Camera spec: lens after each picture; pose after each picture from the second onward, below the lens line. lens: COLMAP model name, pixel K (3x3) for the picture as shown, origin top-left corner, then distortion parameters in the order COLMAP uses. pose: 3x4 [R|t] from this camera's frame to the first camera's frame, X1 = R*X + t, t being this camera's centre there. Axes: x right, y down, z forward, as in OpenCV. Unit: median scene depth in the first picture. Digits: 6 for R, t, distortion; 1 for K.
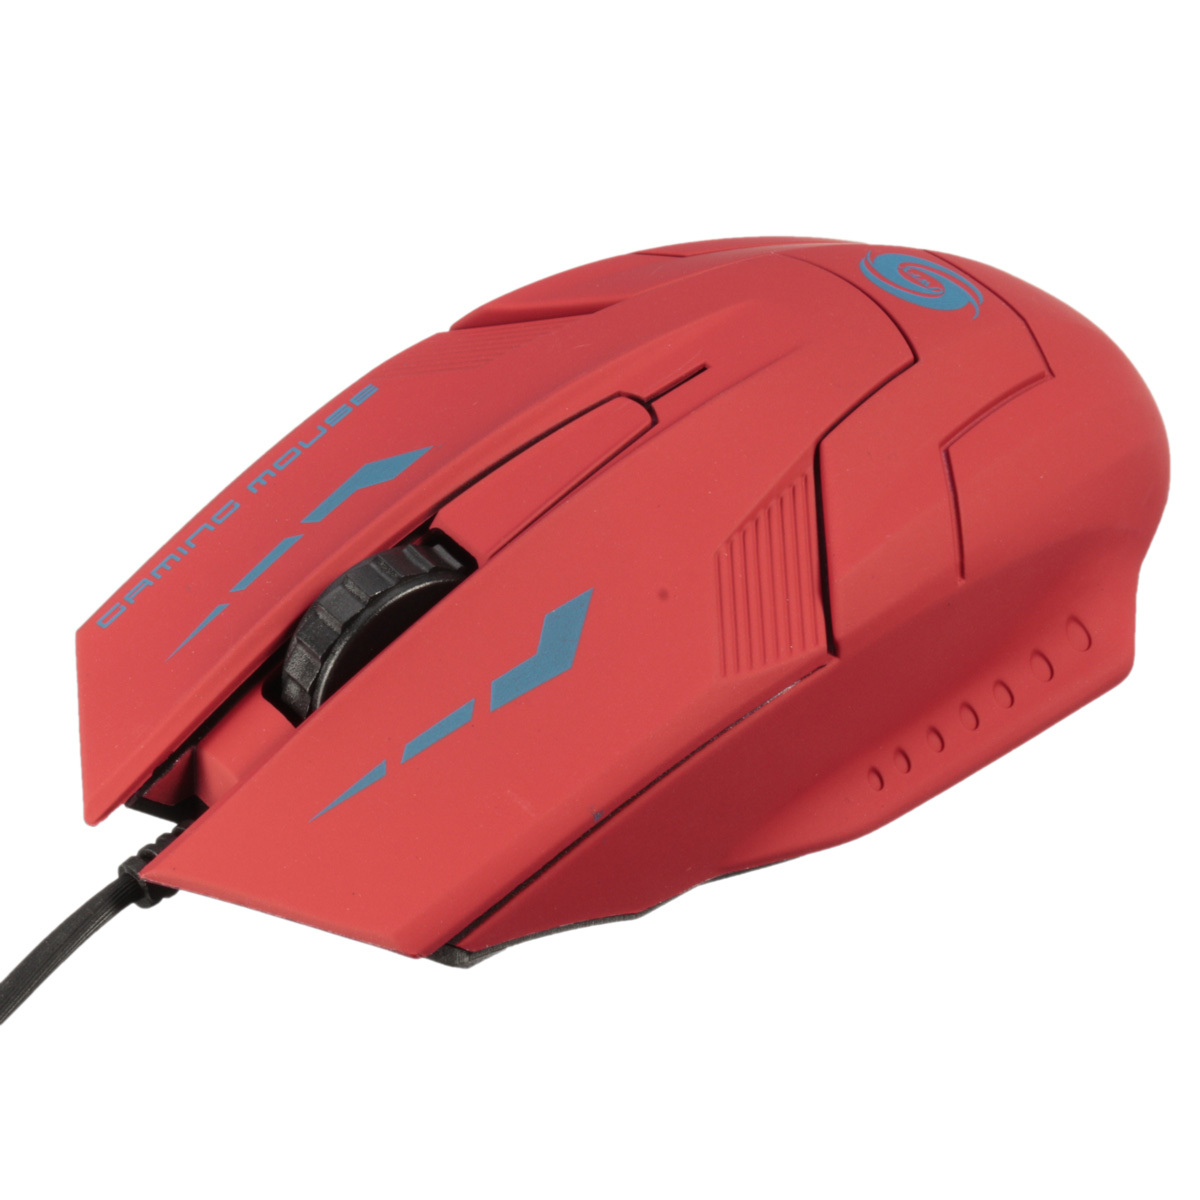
lens RADIAL K [[4166.3, 0, 600.4], [0, 4166.3, 599.3], [0, 0, 1]] dist [0.096838, 0.000000]
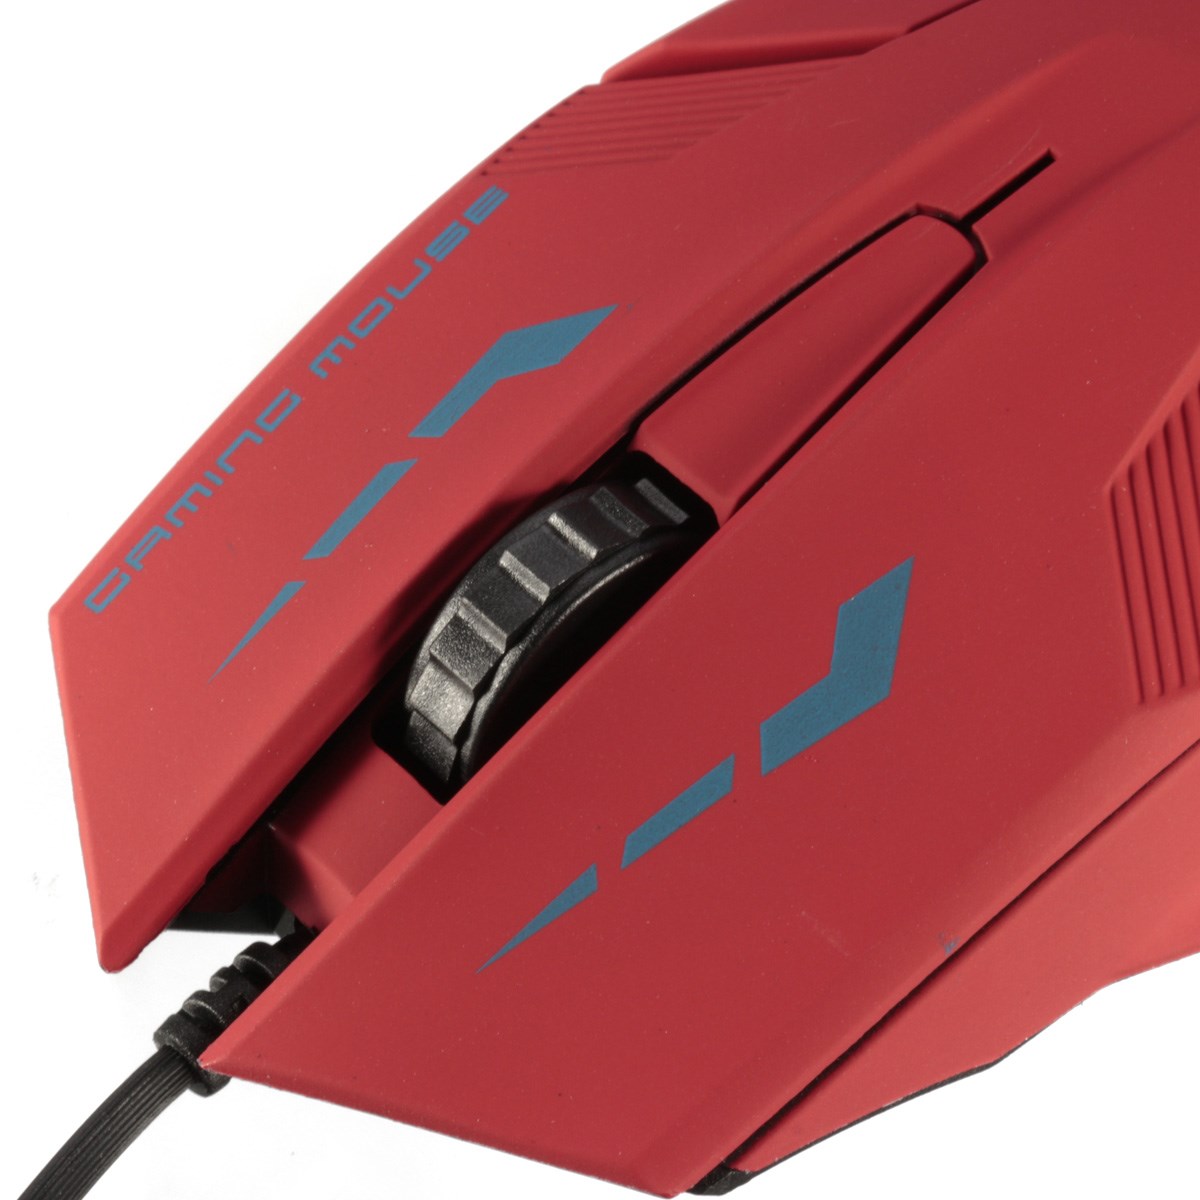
lens RADIAL K [[4166.3, 0, 599.4], [0, 4166.3, 601.8], [0, 0, 1]] dist [0.096838, 0.000000]
pose [[0.997574, -0.046487, 0.051810, -0.077290], [0.037605, 0.986258, 0.160875, -0.093375], [-0.058577, -0.158537, 0.985614, 0.385810]]
